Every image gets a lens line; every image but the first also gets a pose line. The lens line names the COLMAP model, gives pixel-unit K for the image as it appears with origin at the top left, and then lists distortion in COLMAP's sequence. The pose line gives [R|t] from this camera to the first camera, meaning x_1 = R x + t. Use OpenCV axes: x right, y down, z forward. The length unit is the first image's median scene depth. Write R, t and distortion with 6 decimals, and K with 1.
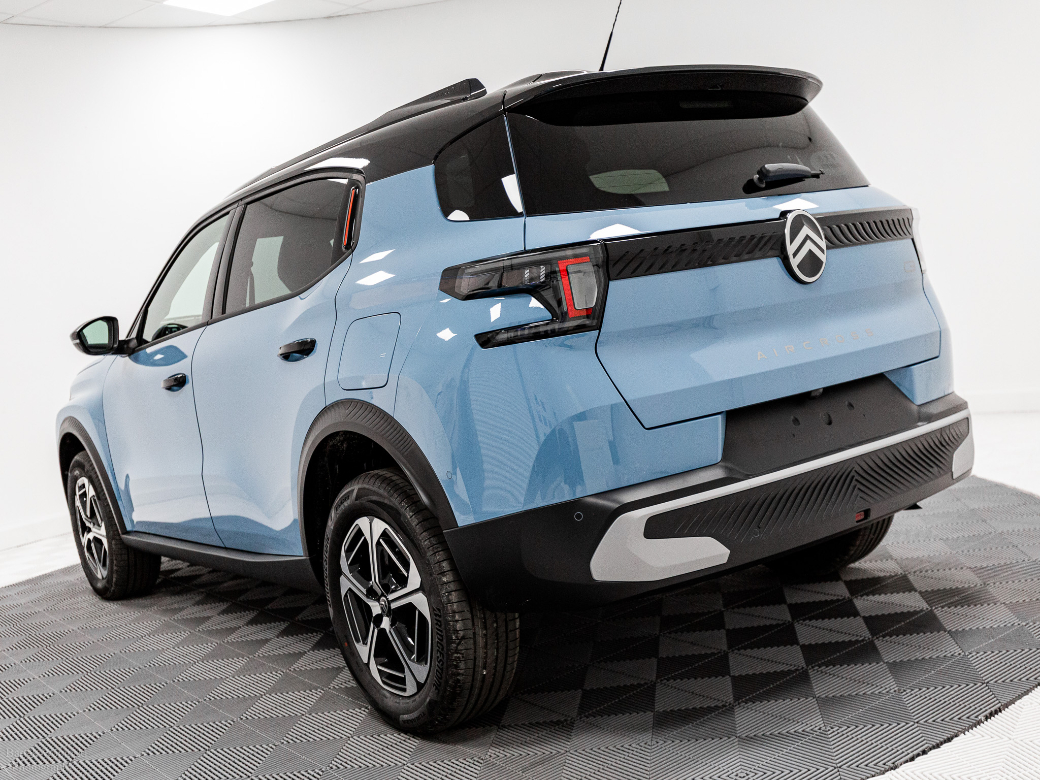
lens RADIAL K [[1108.2, 0, 520.0], [0, 1108.2, 390.0], [0, 0, 1]] dist [-0.004178, 0.000540]
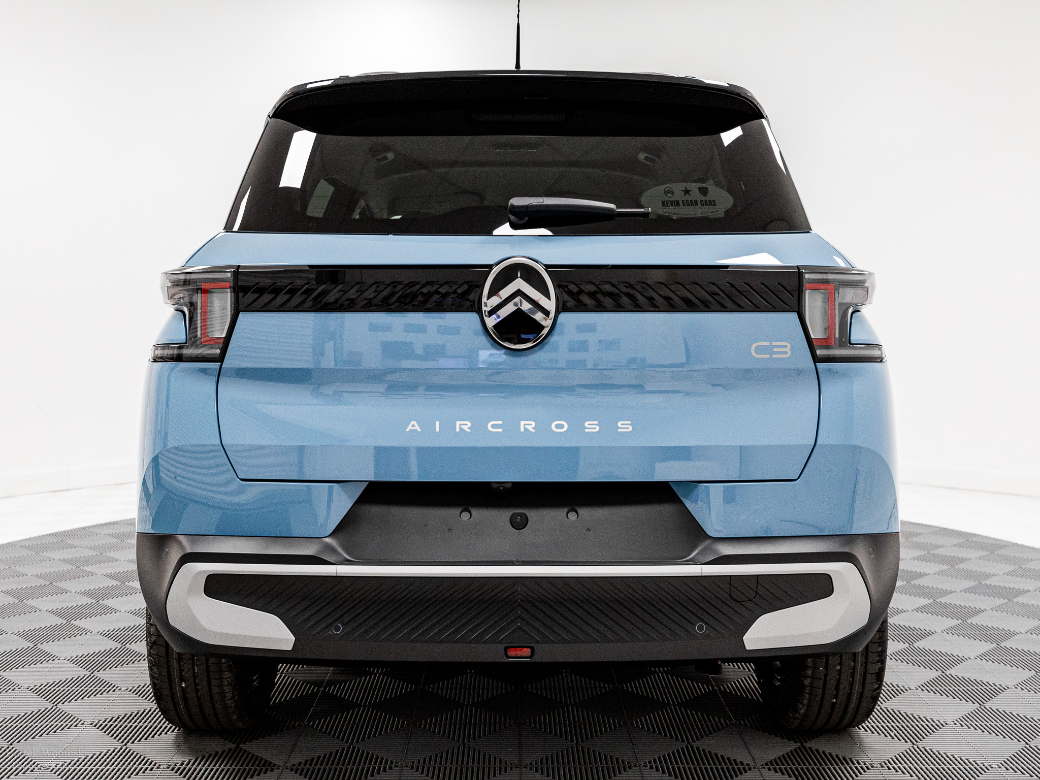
lens RADIAL K [[1149.9, 0, 520.0], [0, 1149.9, 390.0], [0, 0, 1]] dist [0.000436, -0.005678]
pose [[0.799473, 0.183290, -0.572055, 0.751415], [-0.164727, 0.982700, 0.084651, -0.140899], [0.577674, 0.026557, 0.815835, 0.332629]]
